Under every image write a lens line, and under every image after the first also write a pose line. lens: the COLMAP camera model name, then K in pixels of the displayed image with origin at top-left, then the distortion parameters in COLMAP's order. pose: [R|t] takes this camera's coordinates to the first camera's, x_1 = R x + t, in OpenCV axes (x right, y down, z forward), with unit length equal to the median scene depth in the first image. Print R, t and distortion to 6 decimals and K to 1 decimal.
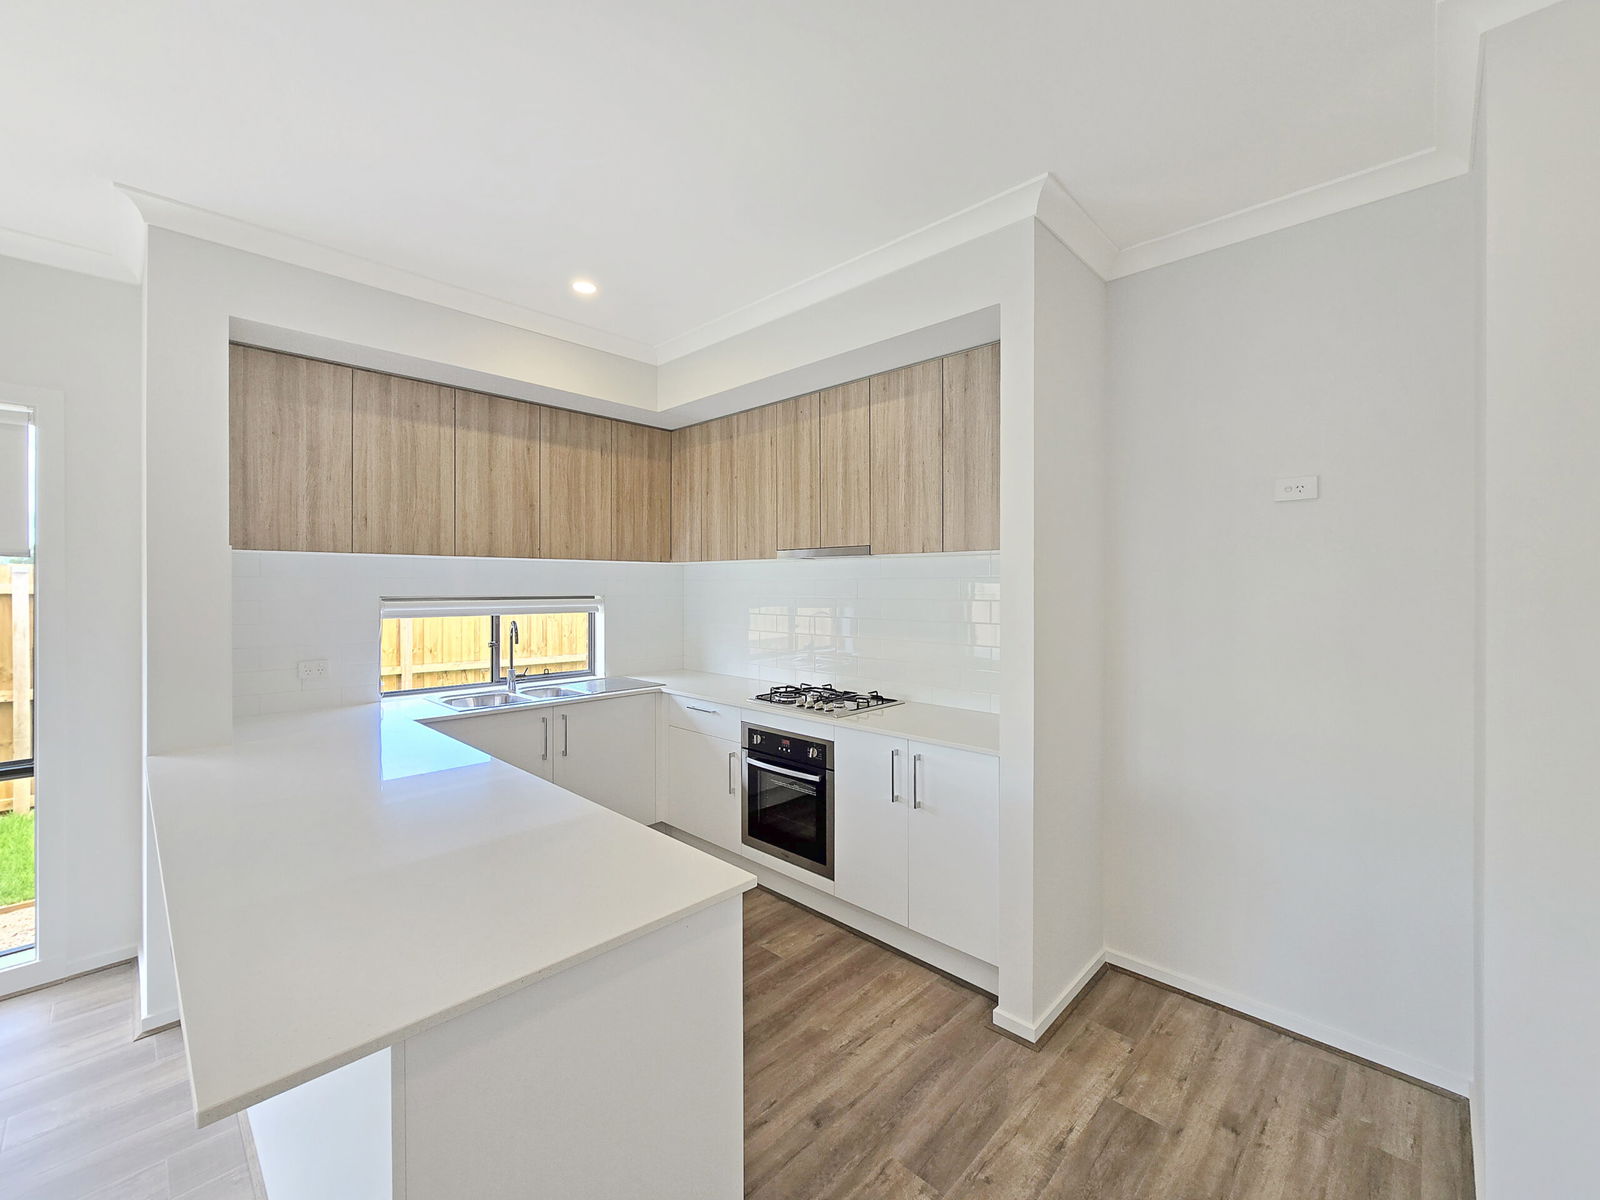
lens RADIAL K [[662.2, 0, 793.8], [0, 662.2, 589.8], [0, 0, 1]] dist [-0.000884, -0.000174]
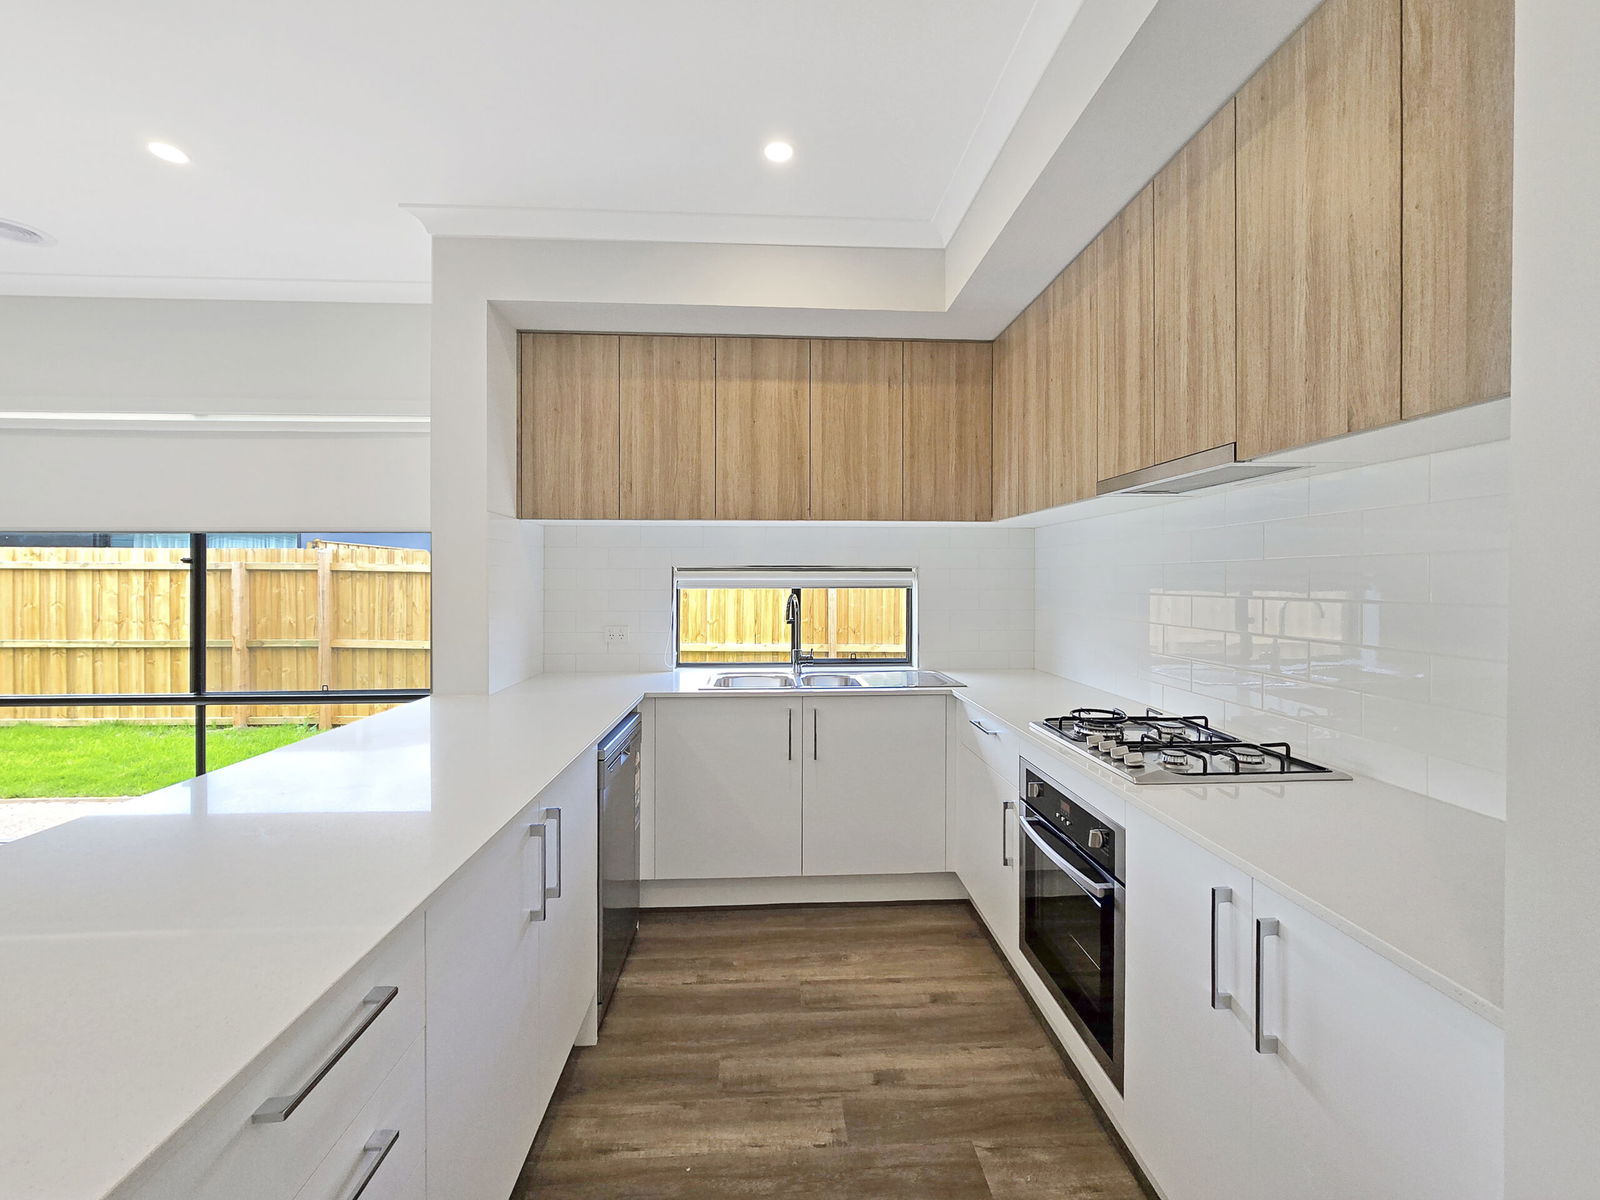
lens RADIAL K [[657.3, 0, 807.4], [0, 657.3, 584.4], [0, 0, 1]] dist [-0.003998, -0.000551]
pose [[0.741201, 0.004982, -0.671264, 0.187460], [-0.004056, 0.999987, 0.002943, 0.033869], [0.671270, 0.000541, 0.741212, 0.396235]]
